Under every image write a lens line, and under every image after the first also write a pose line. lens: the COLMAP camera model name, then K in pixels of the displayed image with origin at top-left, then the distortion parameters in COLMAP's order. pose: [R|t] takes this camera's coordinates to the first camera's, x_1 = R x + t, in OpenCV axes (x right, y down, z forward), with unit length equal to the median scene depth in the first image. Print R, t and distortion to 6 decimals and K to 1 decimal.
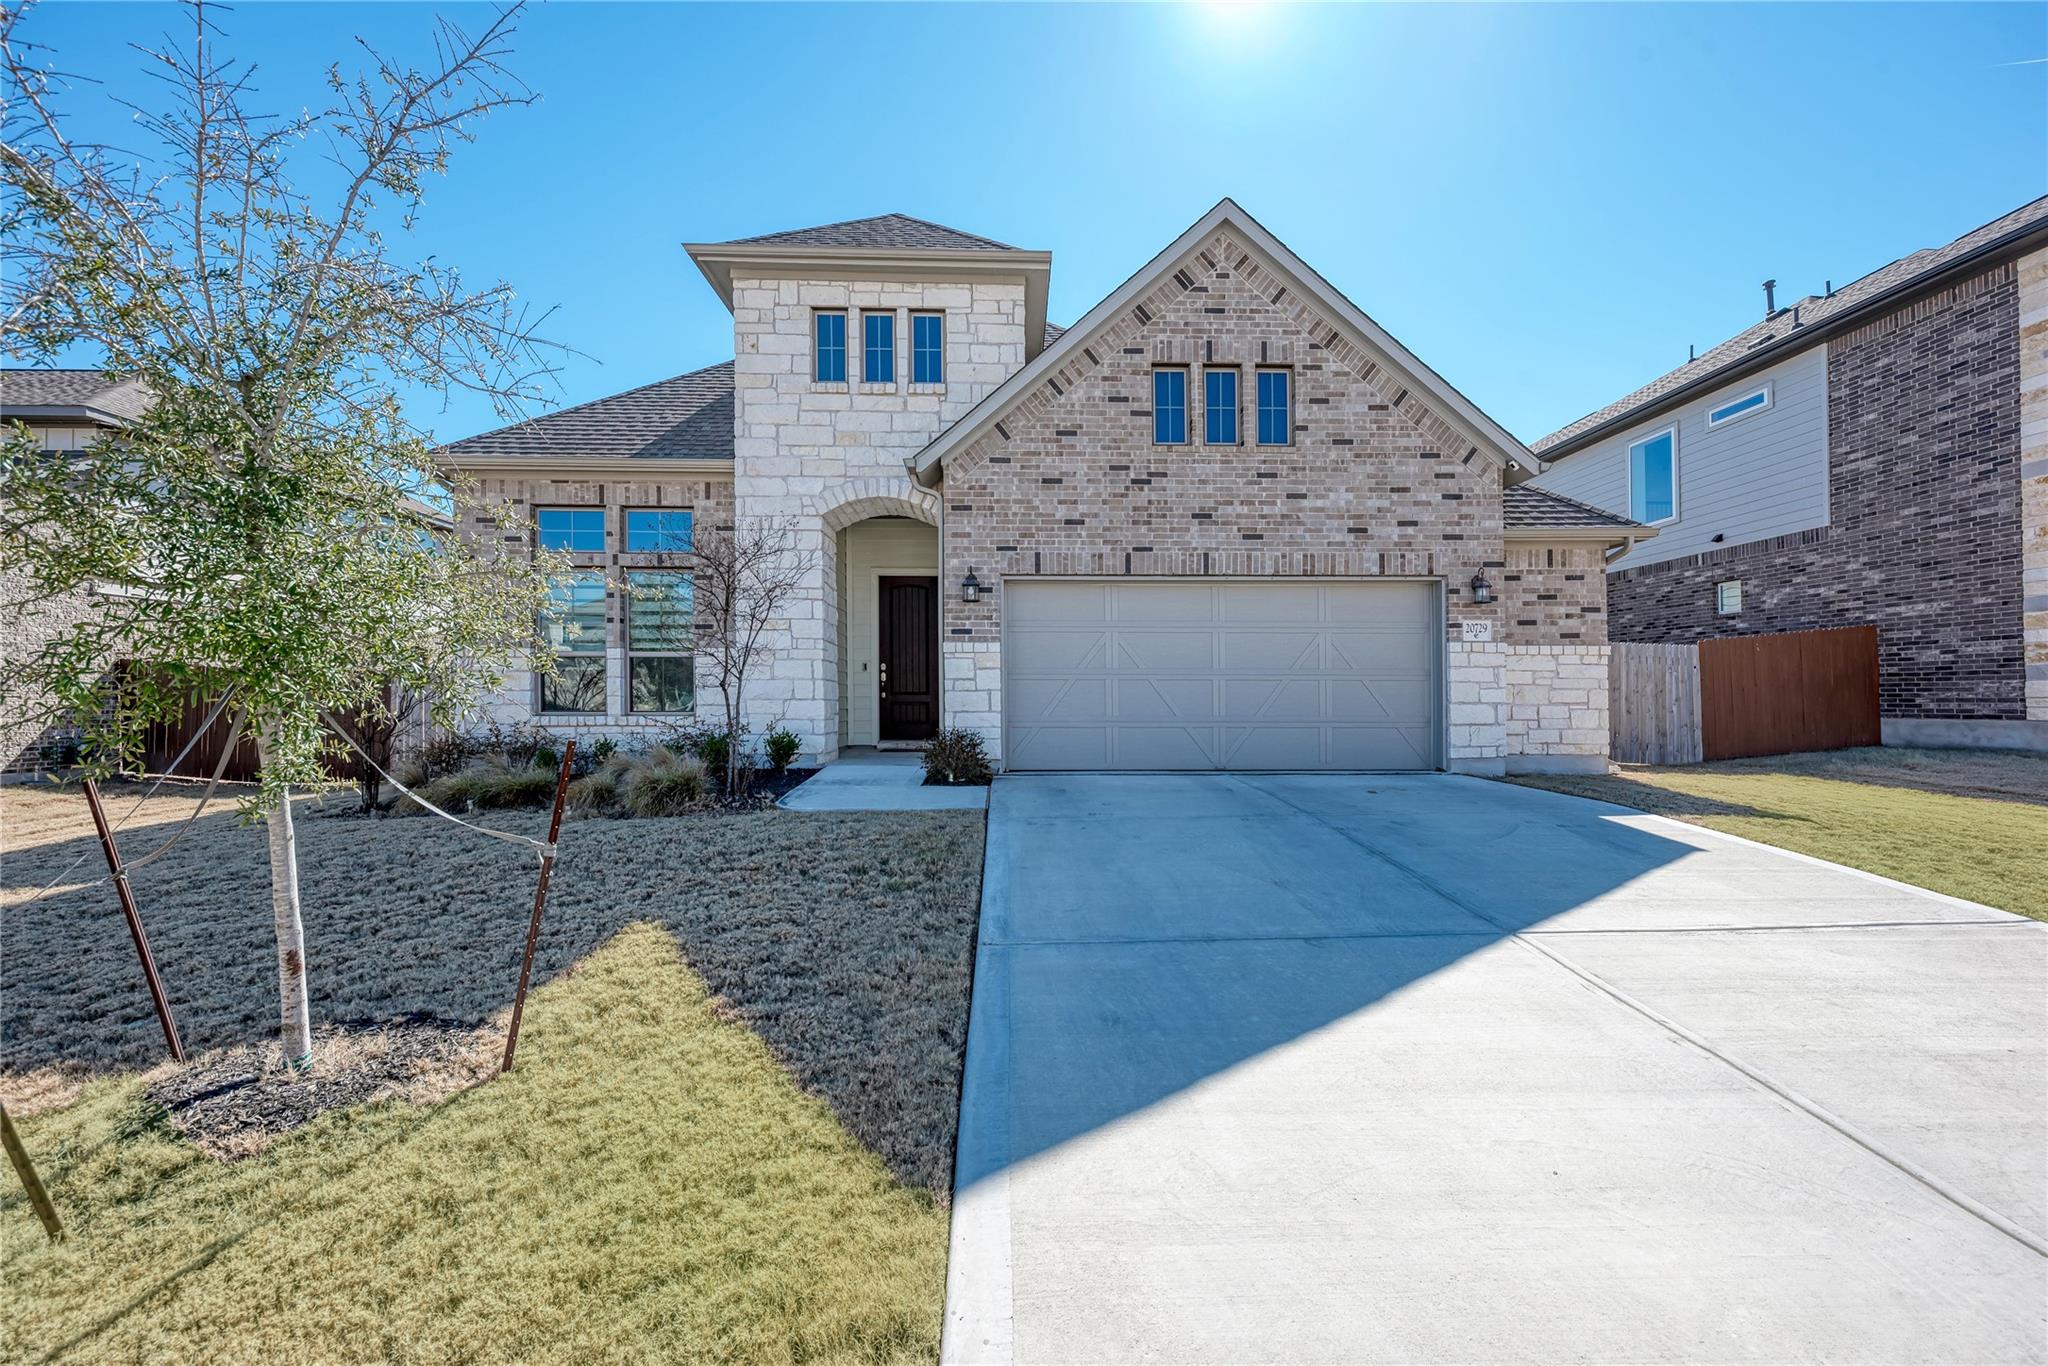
lens RADIAL K [[870.7, 0, 1024.0], [0, 870.7, 683.0], [0, 0, 1]] dist [0.002332, 0.000153]
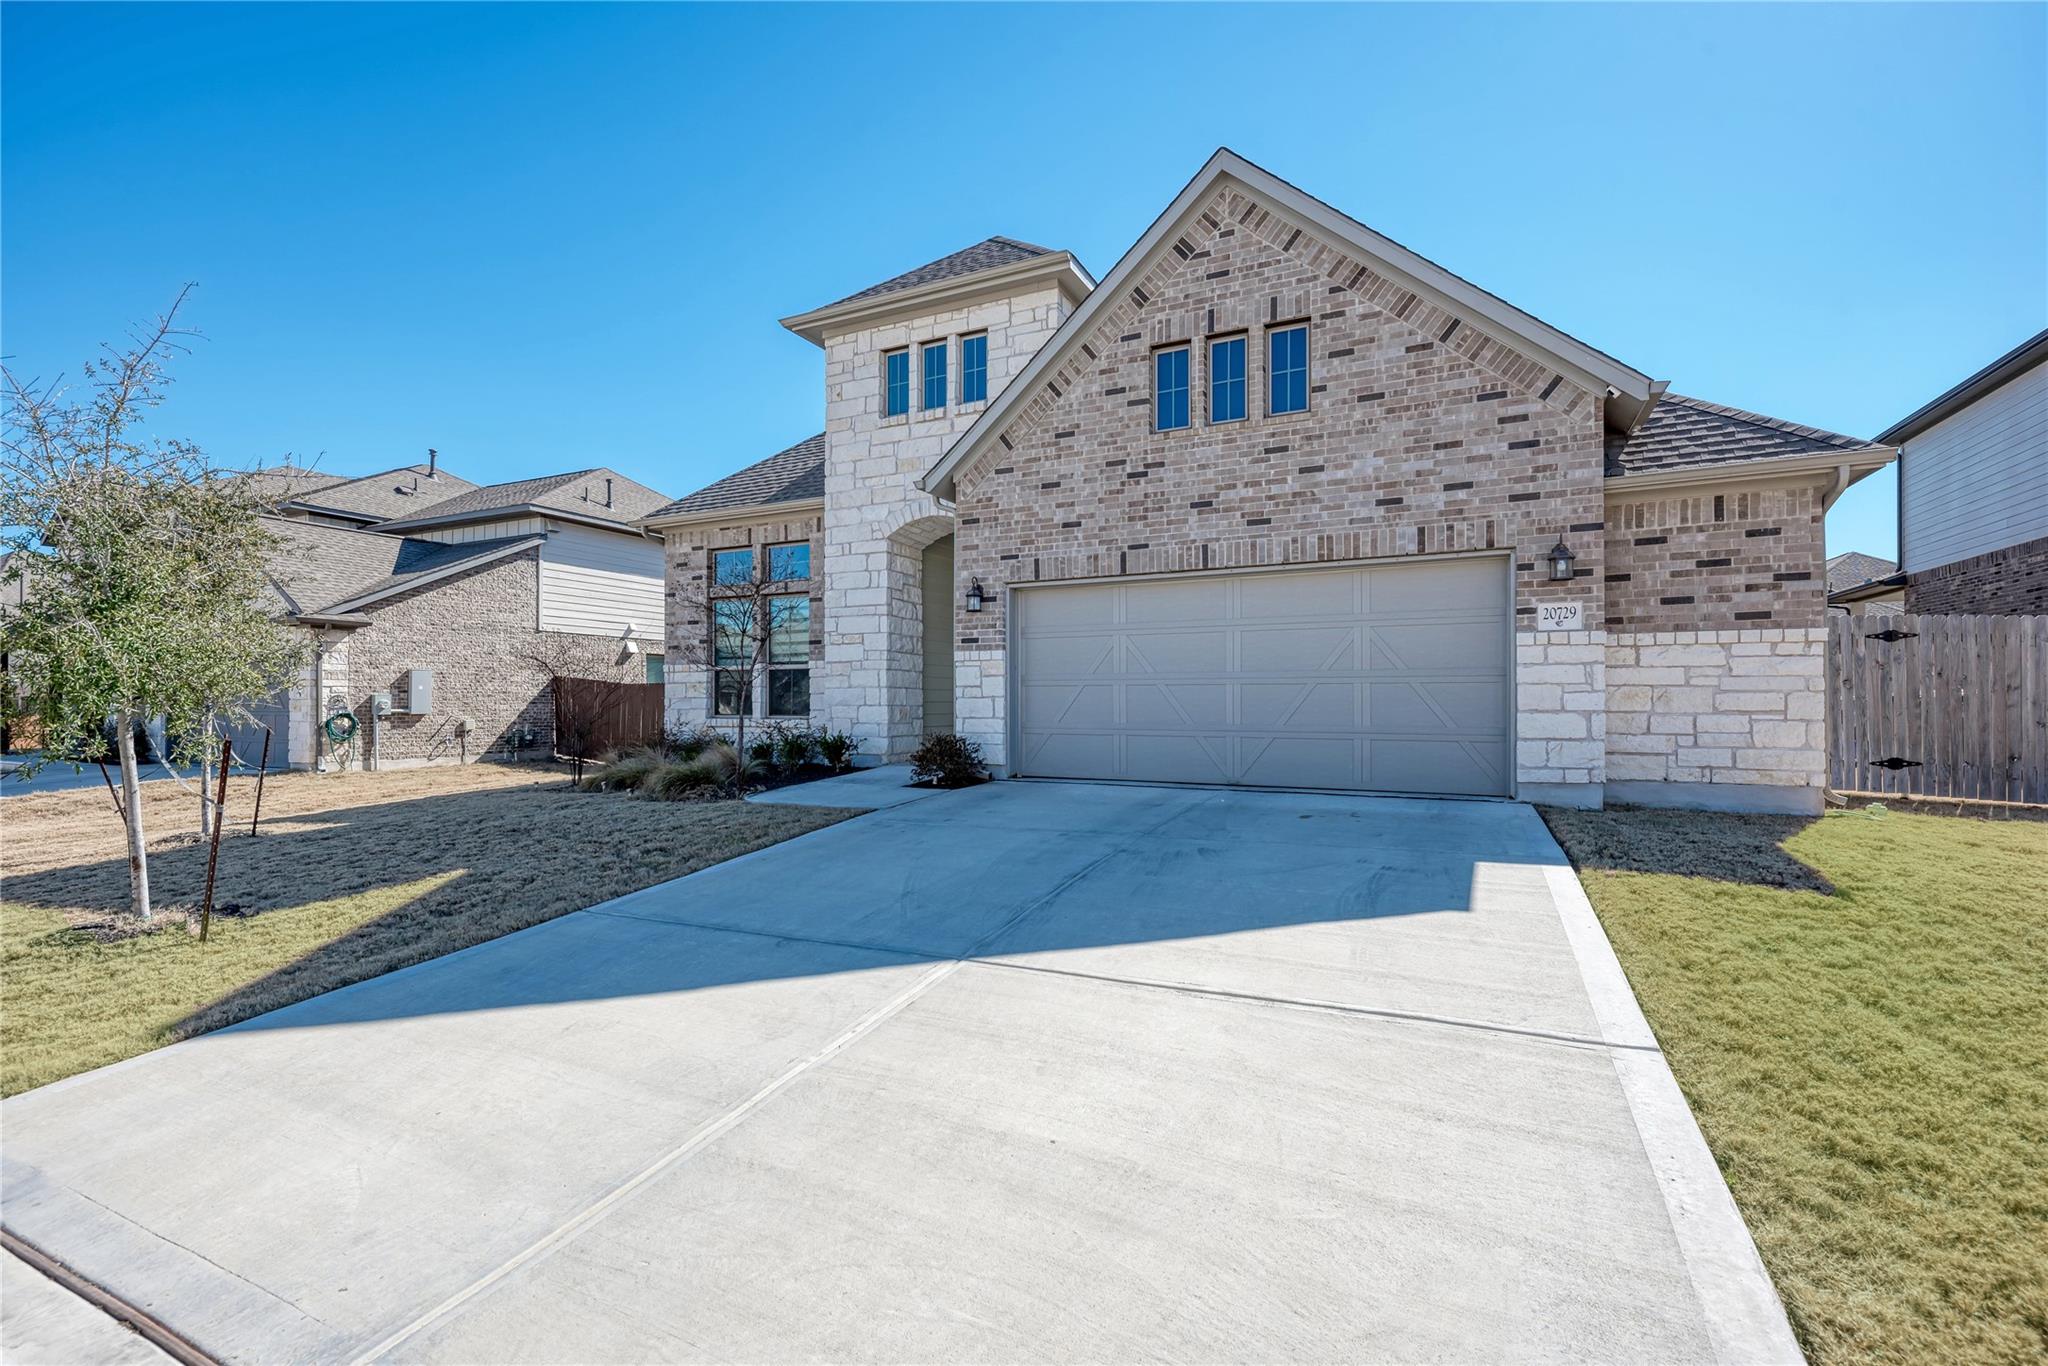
lens RADIAL K [[915.9, 0, 1024.0], [0, 915.9, 683.0], [0, 0, 1]] dist [0.001493, 0.000245]
pose [[0.875796, -0.011080, -0.482554, 0.496345], [0.011753, 0.999930, -0.001629, -0.005828], [0.482538, -0.004245, 0.875865, 0.071117]]
